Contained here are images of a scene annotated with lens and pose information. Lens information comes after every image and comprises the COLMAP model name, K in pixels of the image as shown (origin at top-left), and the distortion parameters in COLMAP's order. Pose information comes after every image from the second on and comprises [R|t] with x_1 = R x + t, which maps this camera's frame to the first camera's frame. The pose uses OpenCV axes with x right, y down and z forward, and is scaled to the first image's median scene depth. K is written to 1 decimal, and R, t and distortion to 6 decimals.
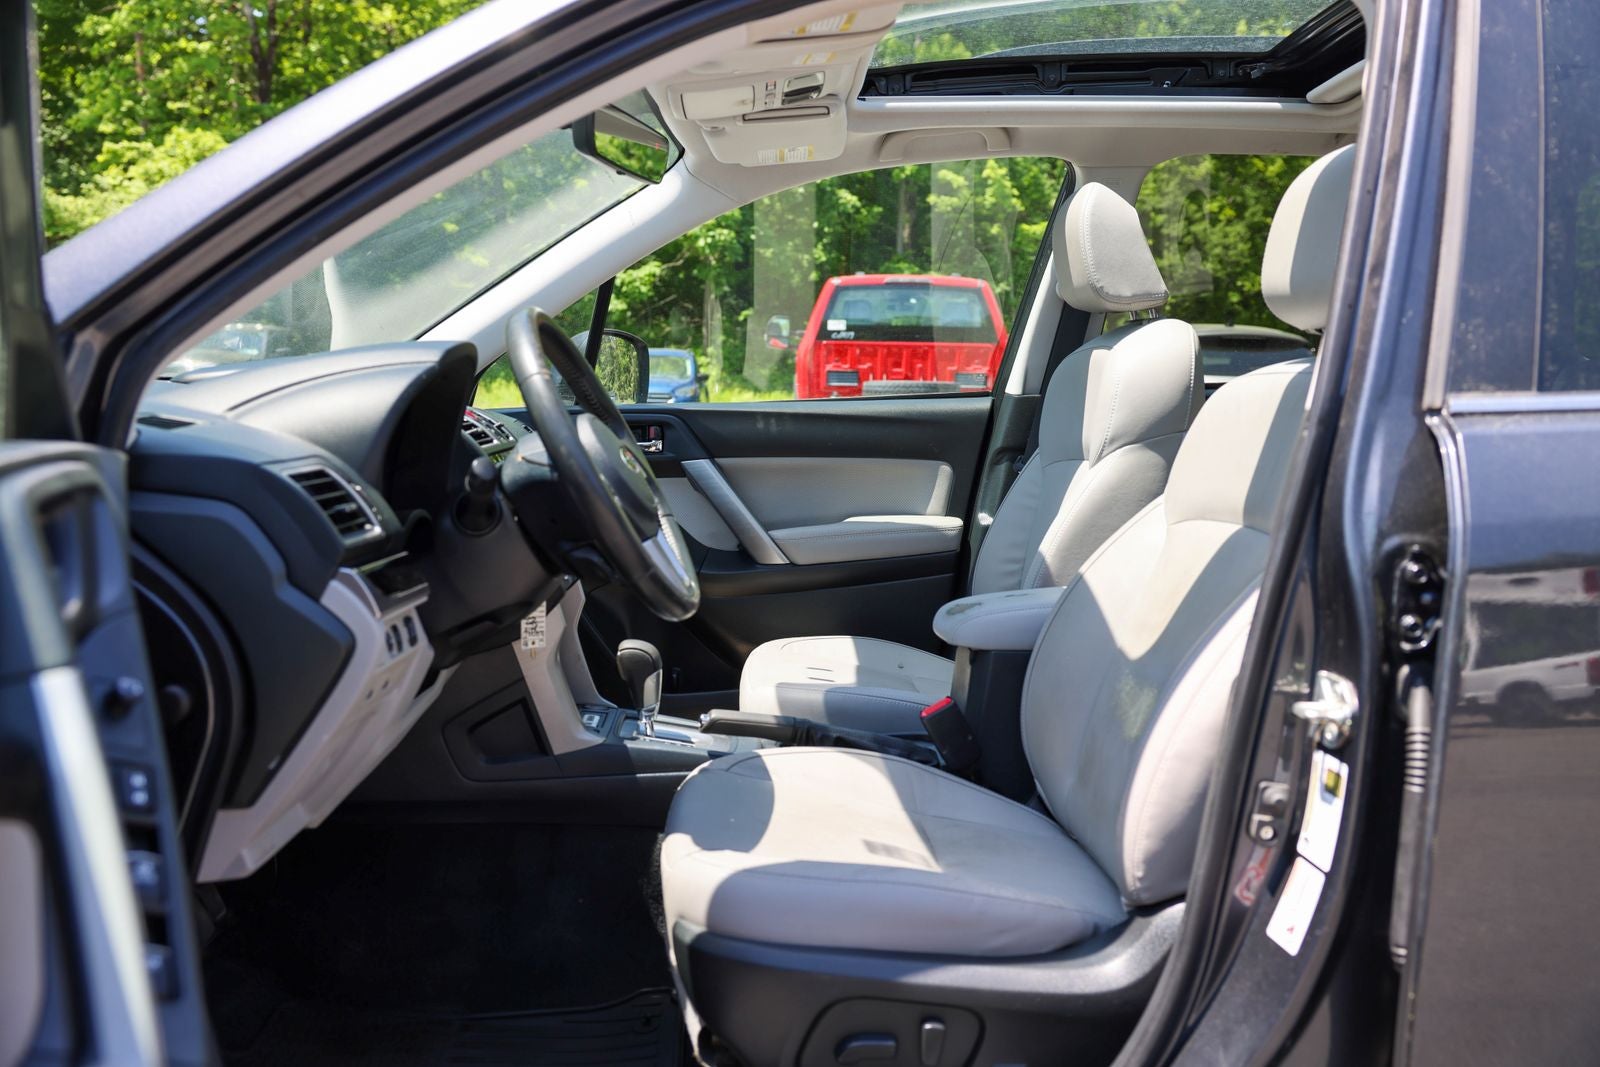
lens RADIAL K [[2642.4, 0, 800.0], [0, 2642.4, 533.5], [0, 0, 1]] dist [-1.243707, -0.002857]
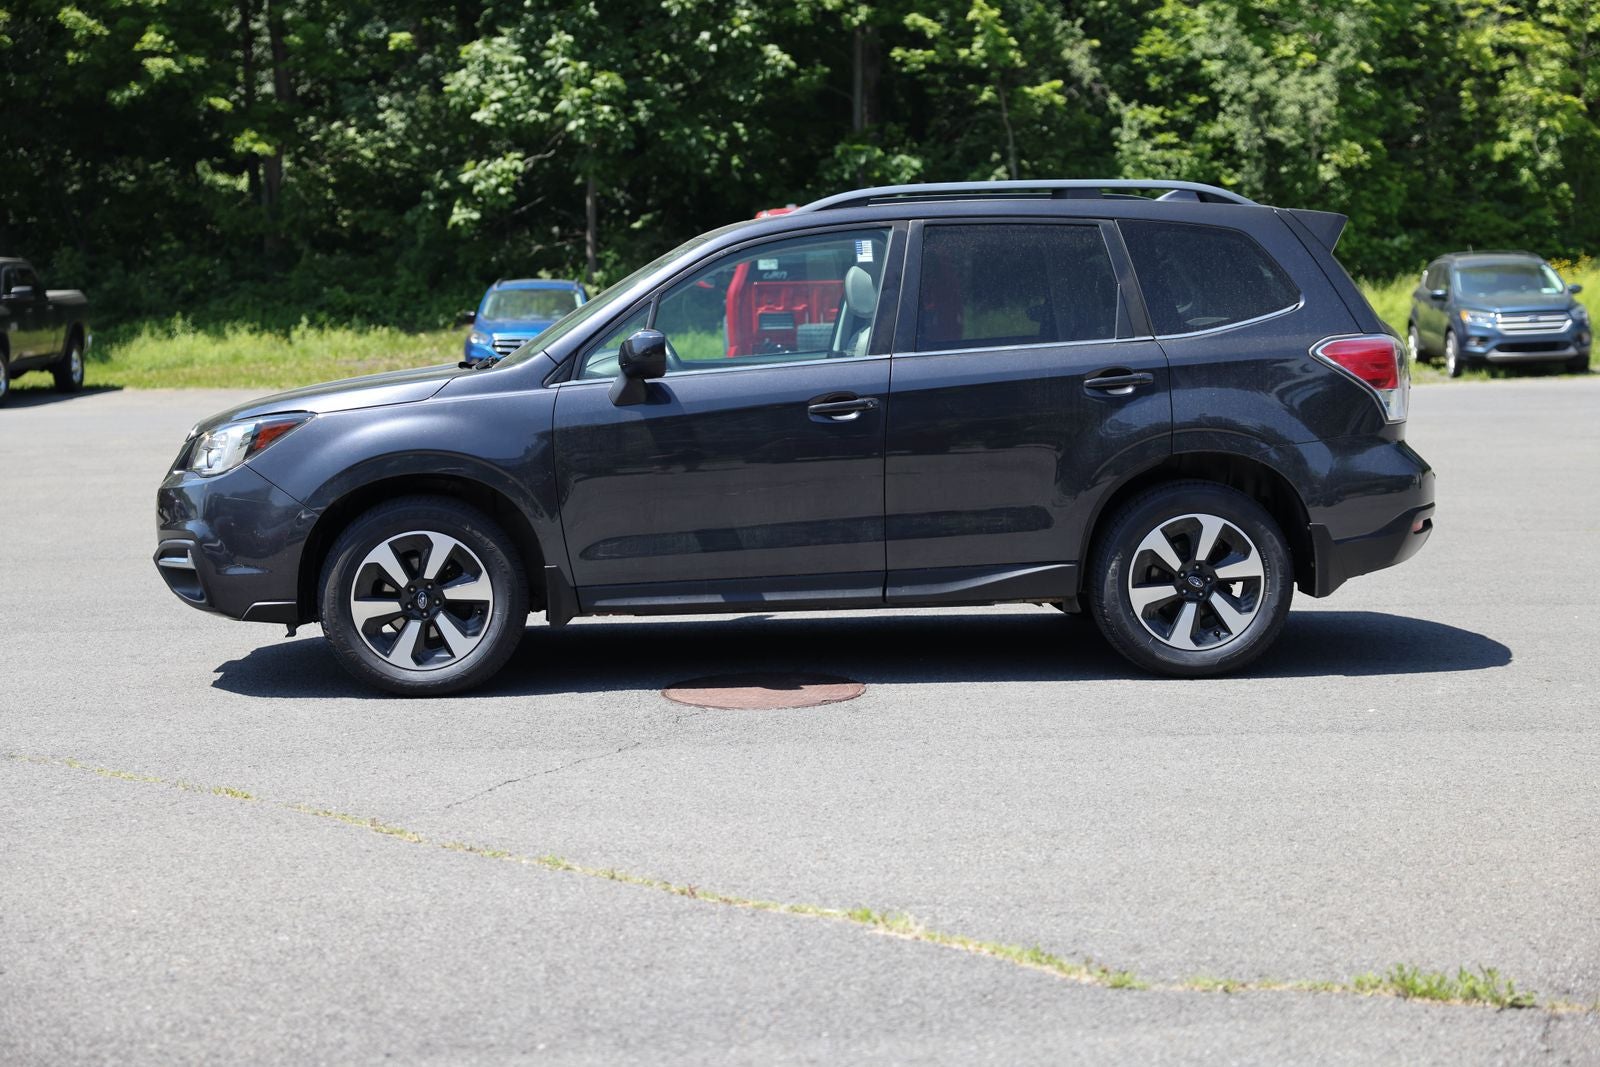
lens RADIAL K [[2649.6, 0, 800.0], [0, 2649.6, 533.5], [0, 0, 1]] dist [0.208860, 0.015361]
pose [[0.999290, -0.029598, 0.023331, 0.002271], [0.029133, 0.999375, 0.020014, -0.011211], [-0.023909, -0.019320, 0.999527, 0.243723]]
